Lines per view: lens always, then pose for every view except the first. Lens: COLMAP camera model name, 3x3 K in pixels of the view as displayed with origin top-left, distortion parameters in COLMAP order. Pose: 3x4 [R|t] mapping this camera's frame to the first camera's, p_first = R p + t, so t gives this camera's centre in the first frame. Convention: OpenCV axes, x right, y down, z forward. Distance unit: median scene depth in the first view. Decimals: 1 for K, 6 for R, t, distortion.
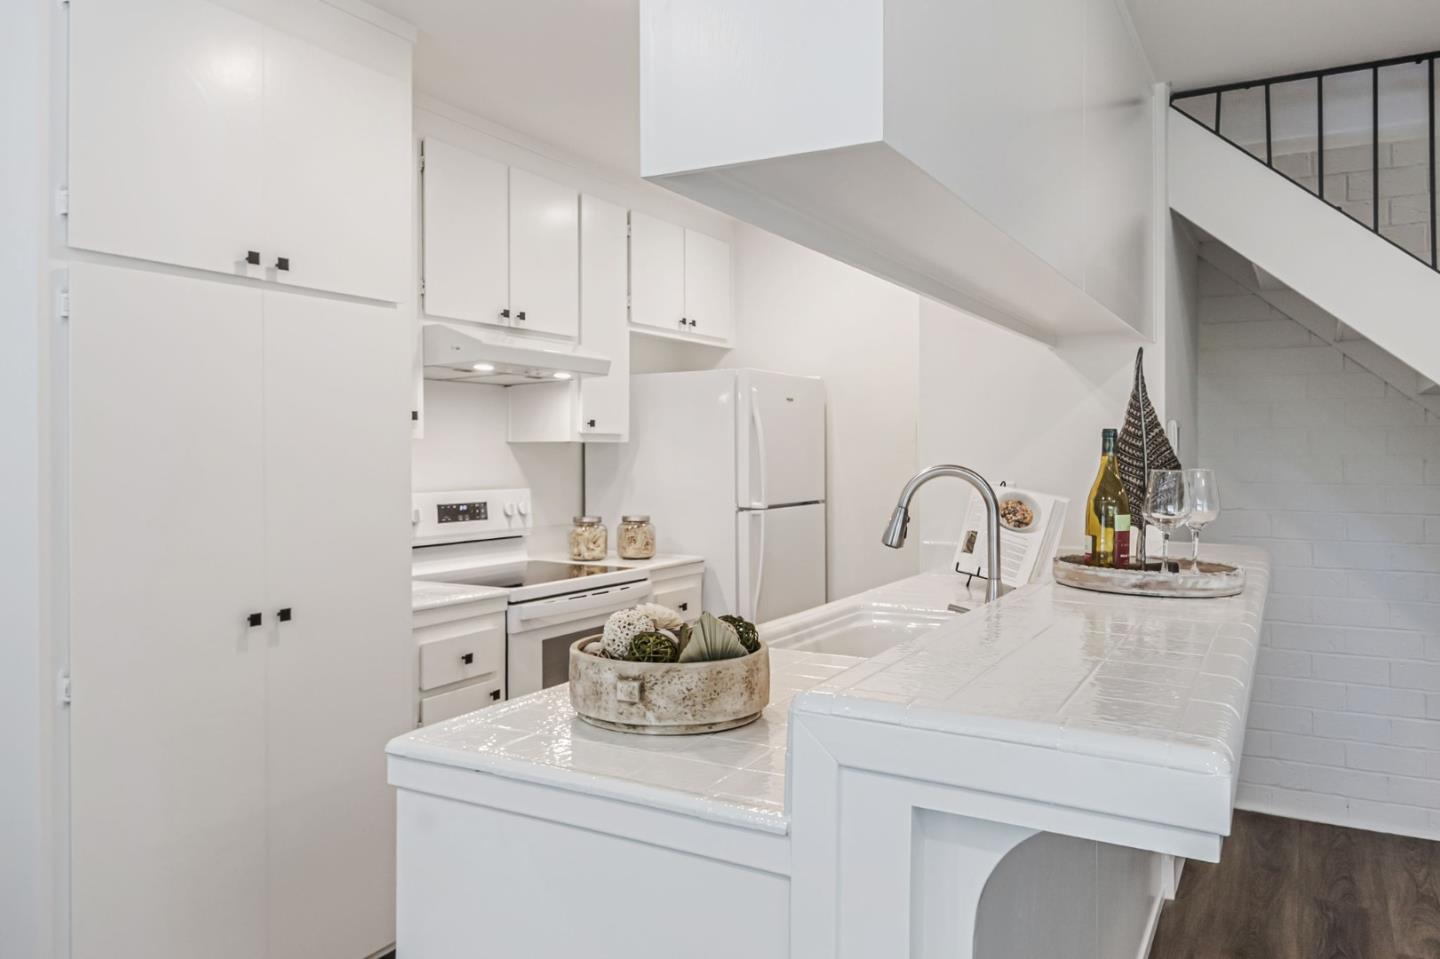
lens RADIAL K [[1044.2, 0, 682.6], [0, 1044.2, 454.1], [0, 0, 1]] dist [0.006202, -0.009059]
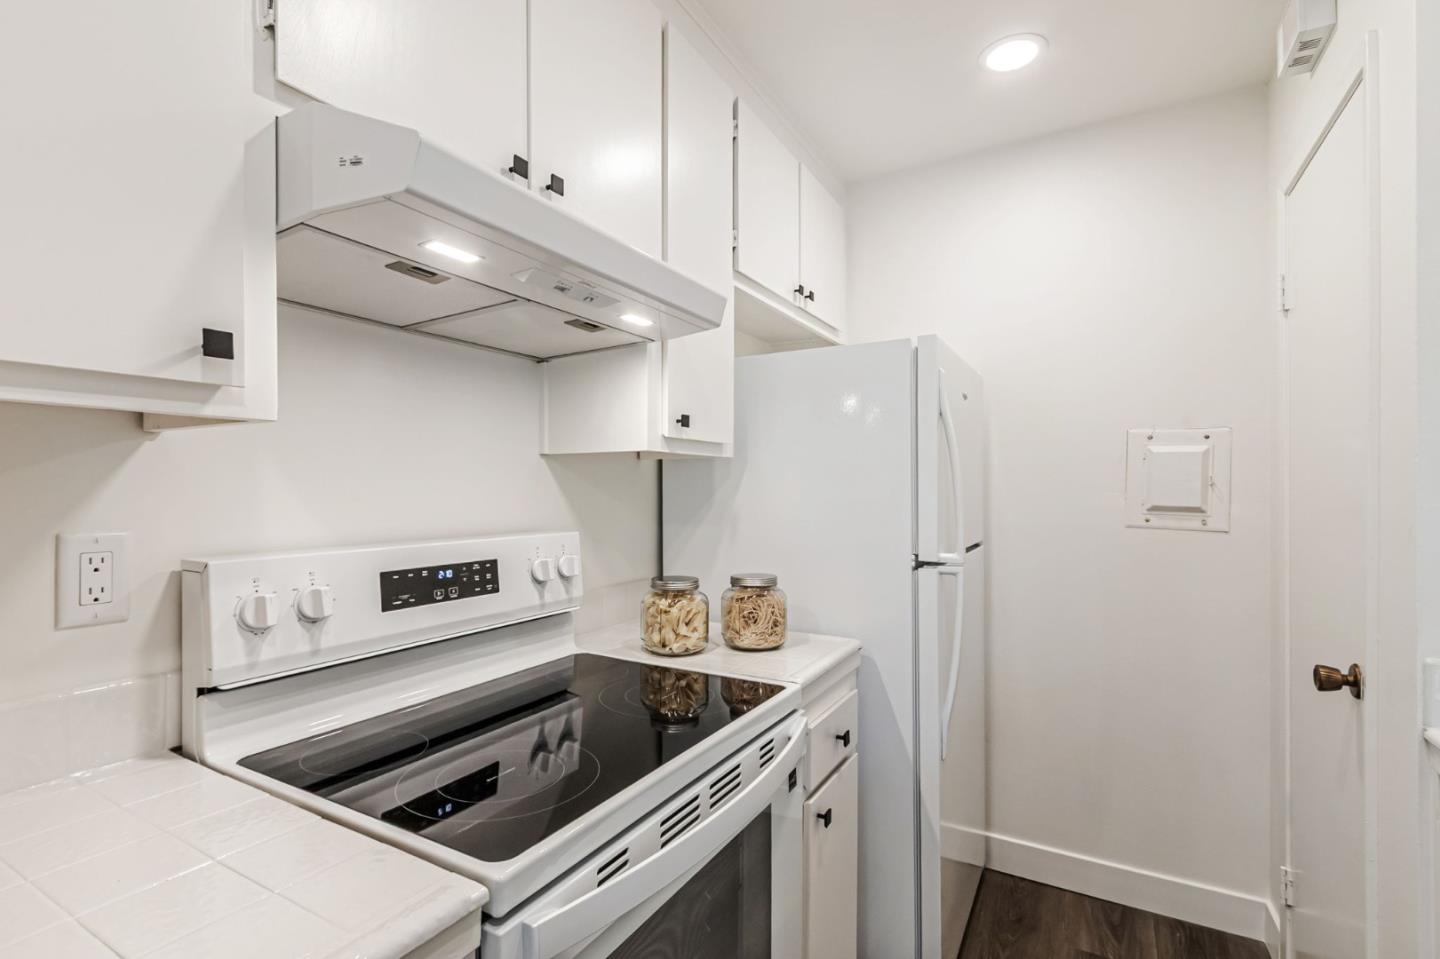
lens RADIAL K [[683.9, 0, 702.8], [0, 683.9, 489.2], [0, 0, 1]] dist [-0.002231, -0.000386]
pose [[0.999952, 0.001324, 0.009727, -0.085998], [-0.001351, 0.999995, 0.002762, 0.008297], [-0.009723, -0.002775, 0.999949, 0.661229]]
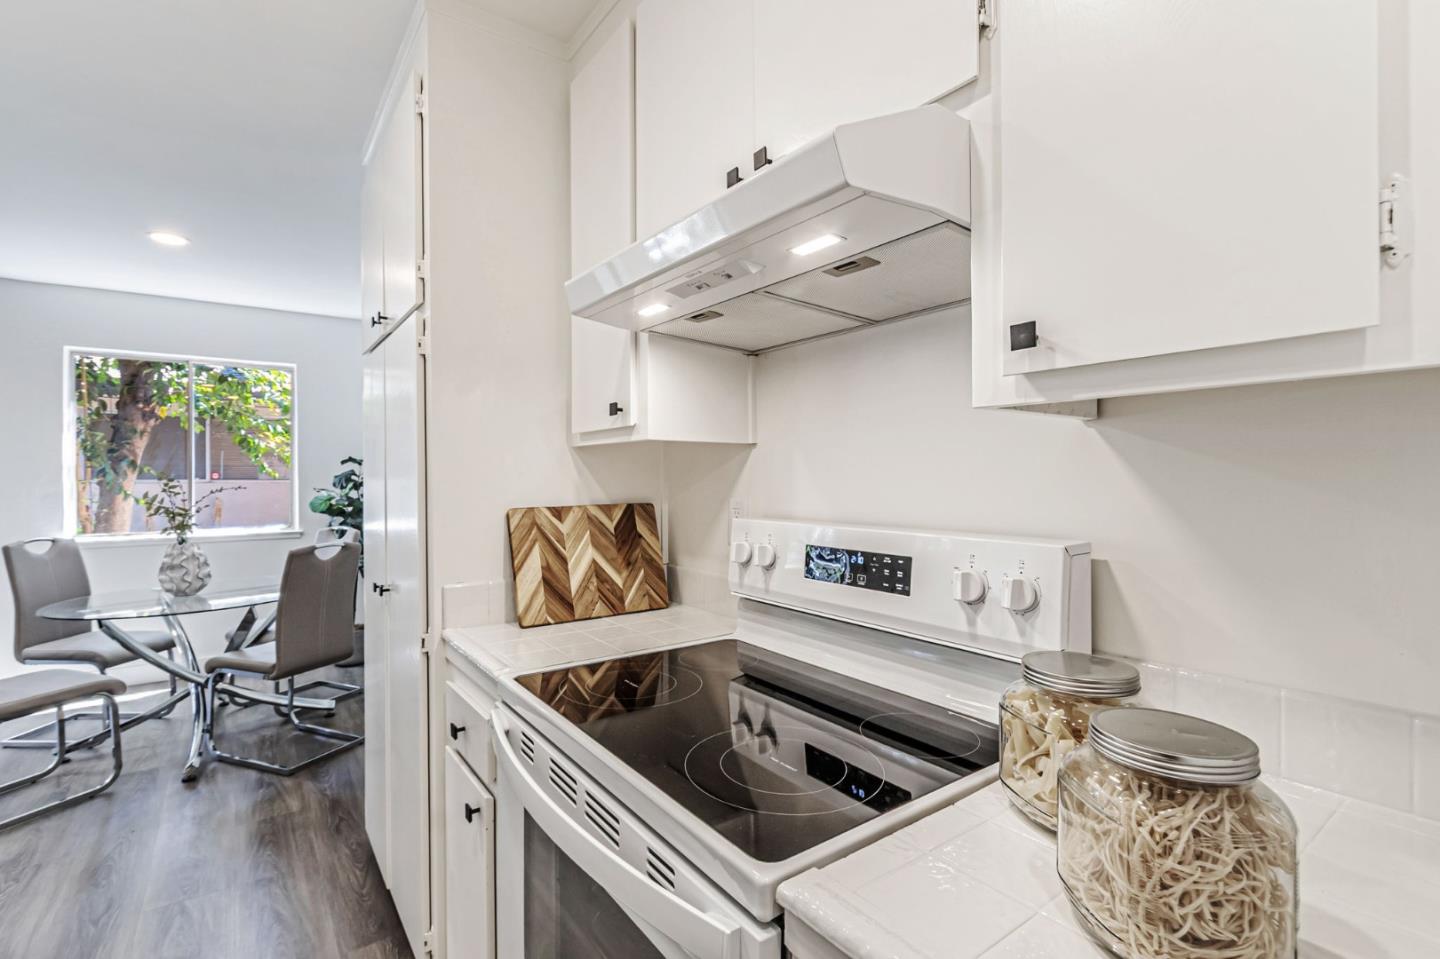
lens RADIAL K [[665.0, 0, 705.7], [0, 665.0, 477.7], [0, 0, 1]] dist [0.002749, -0.000760]
pose [[-0.407227, 0.005562, -0.913310, 0.124667], [0.004515, 0.999981, 0.004077, 0.008648], [0.913316, -0.002464, -0.407245, 1.067169]]
